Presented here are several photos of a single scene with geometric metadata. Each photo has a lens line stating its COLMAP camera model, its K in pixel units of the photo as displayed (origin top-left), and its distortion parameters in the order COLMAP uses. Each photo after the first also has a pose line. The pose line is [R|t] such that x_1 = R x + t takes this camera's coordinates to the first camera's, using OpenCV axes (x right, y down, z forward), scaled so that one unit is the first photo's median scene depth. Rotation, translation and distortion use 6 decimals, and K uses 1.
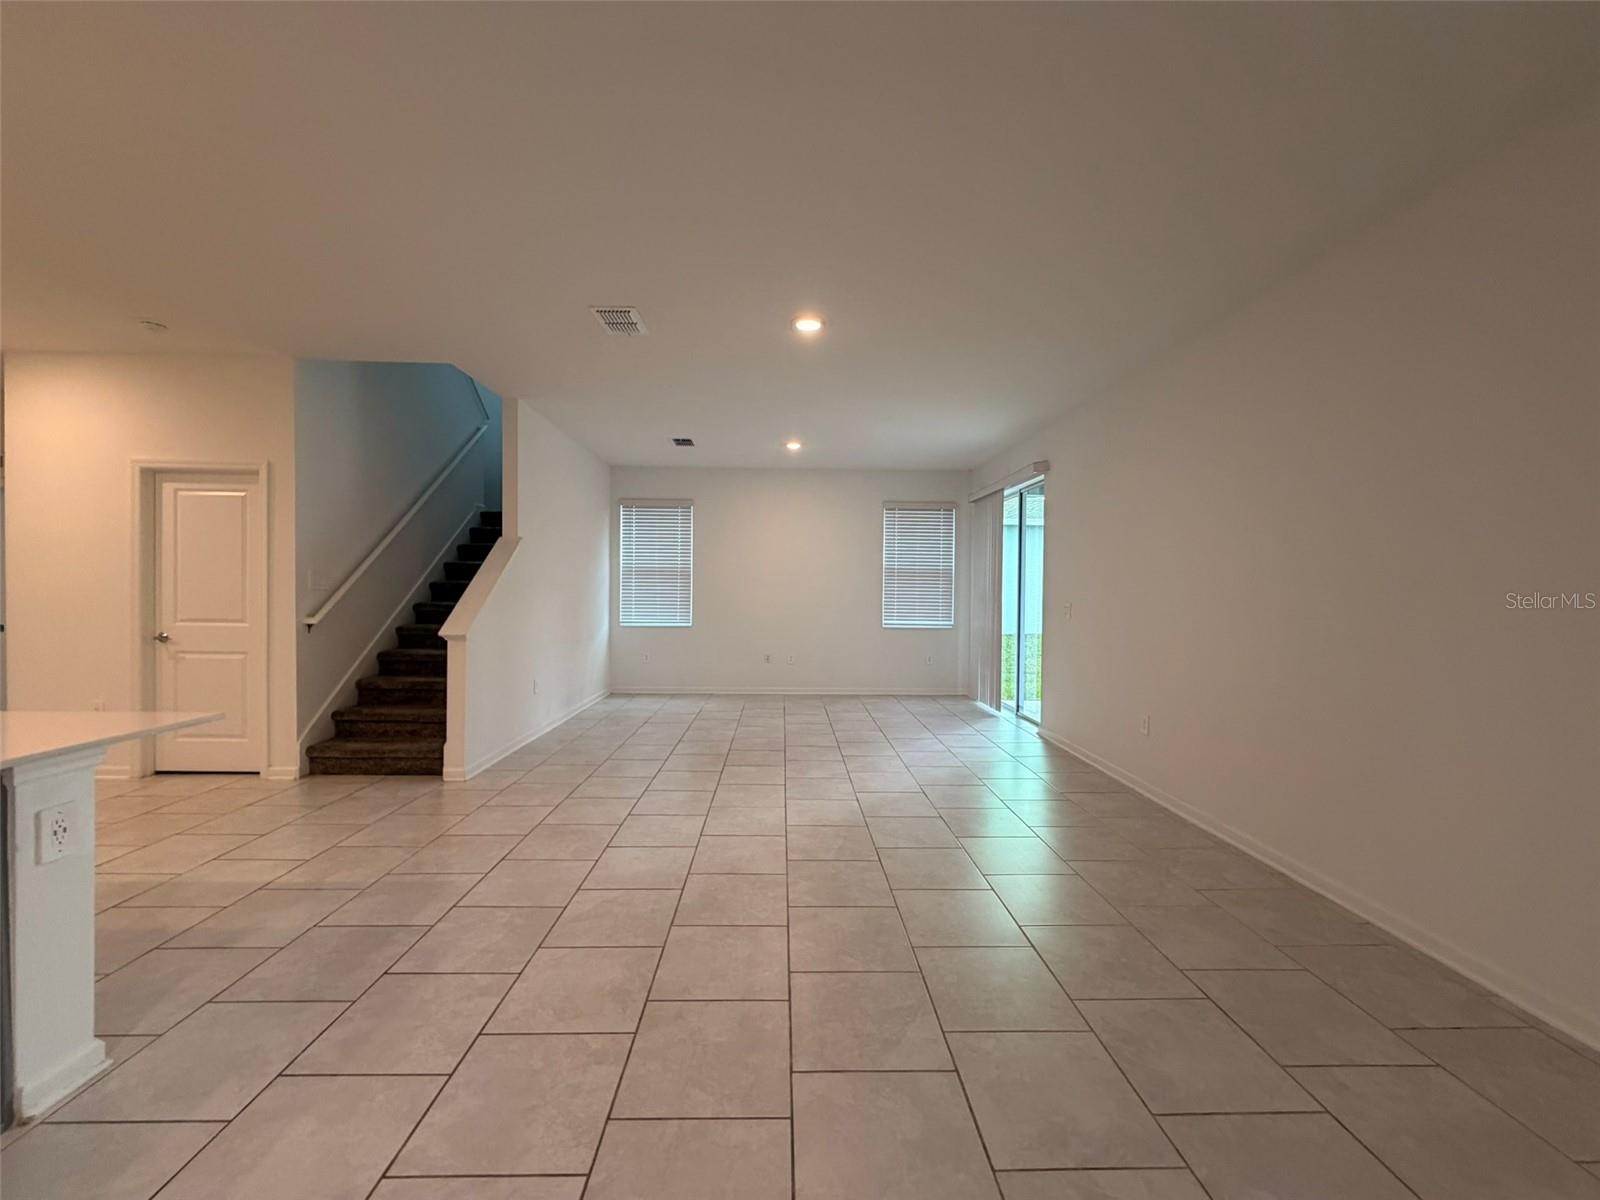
lens RADIAL K [[639.6, 0, 796.4], [0, 639.6, 603.8], [0, 0, 1]] dist [0.001139, 0.000538]
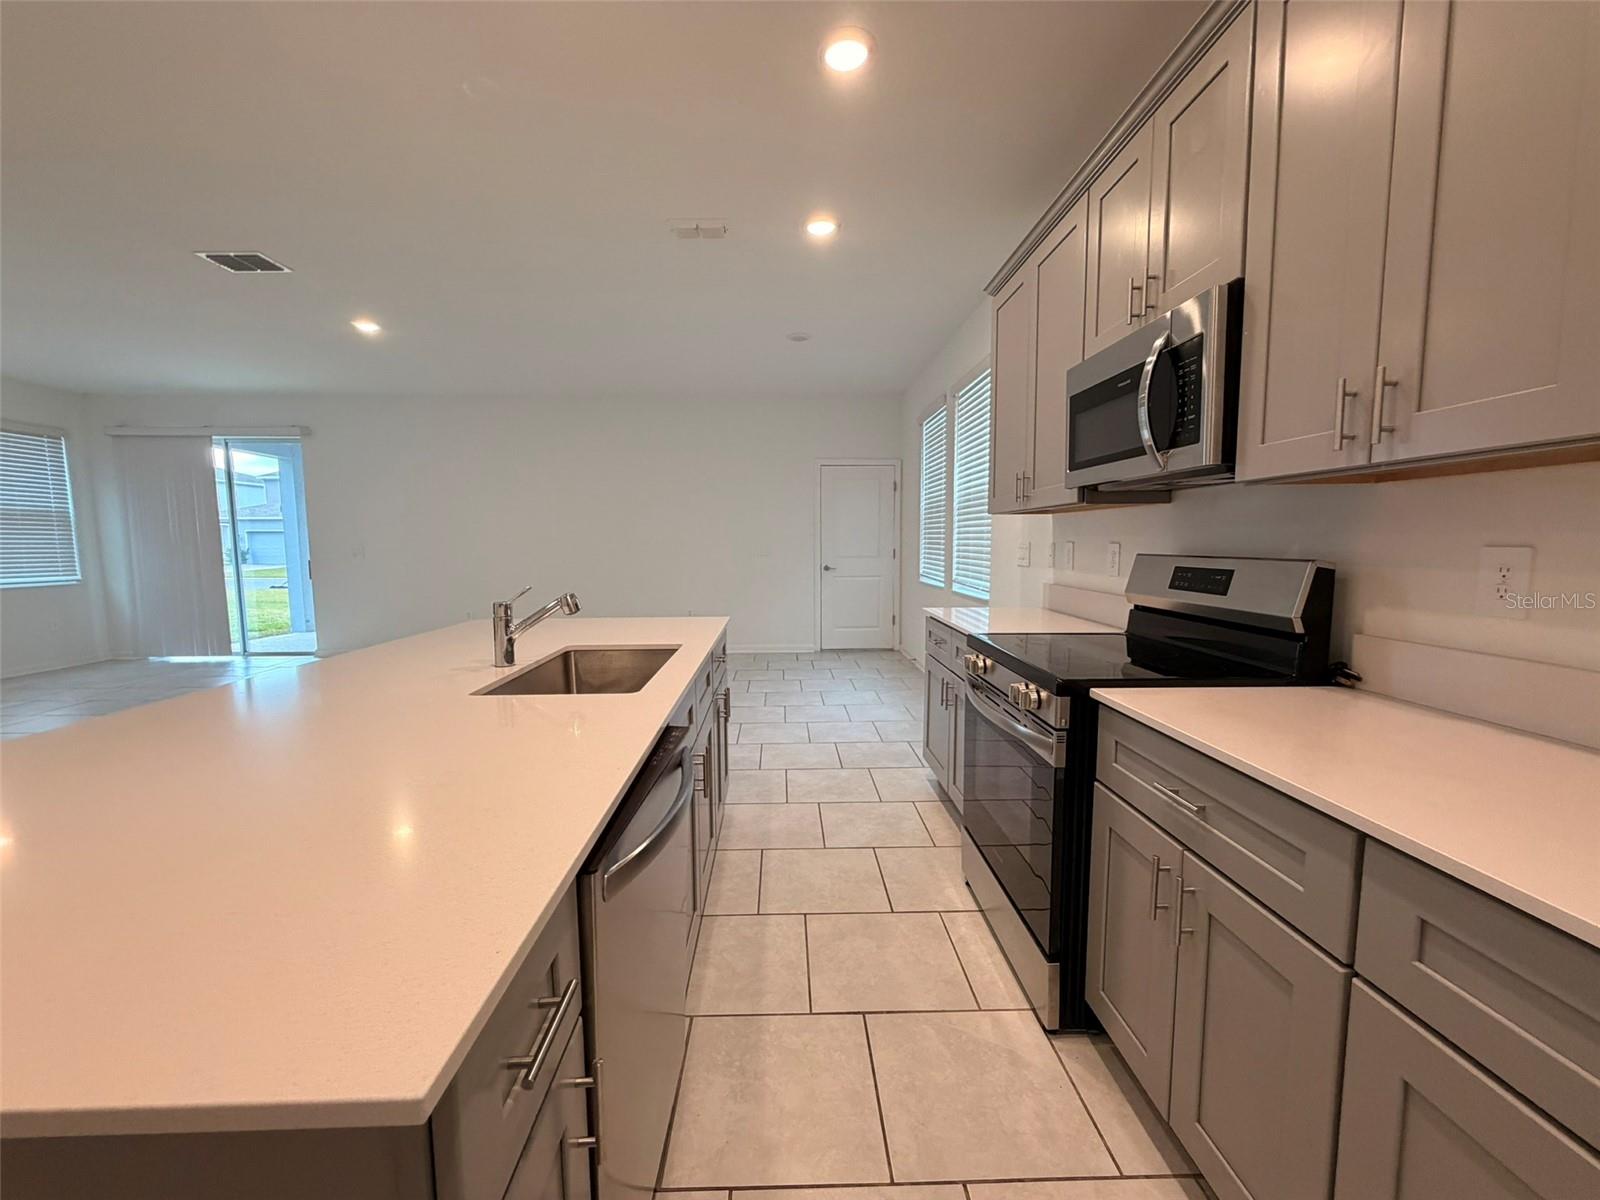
lens RADIAL K [[639.1, 0, 800.5], [0, 639.1, 601.9], [0, 0, 1]] dist [-0.002037, 0.000081]
pose [[-0.010549, -0.102233, 0.994705, -1.075005], [0.025253, 0.994415, 0.102471, 0.001111], [-0.999625, 0.026200, -0.007908, 0.130140]]
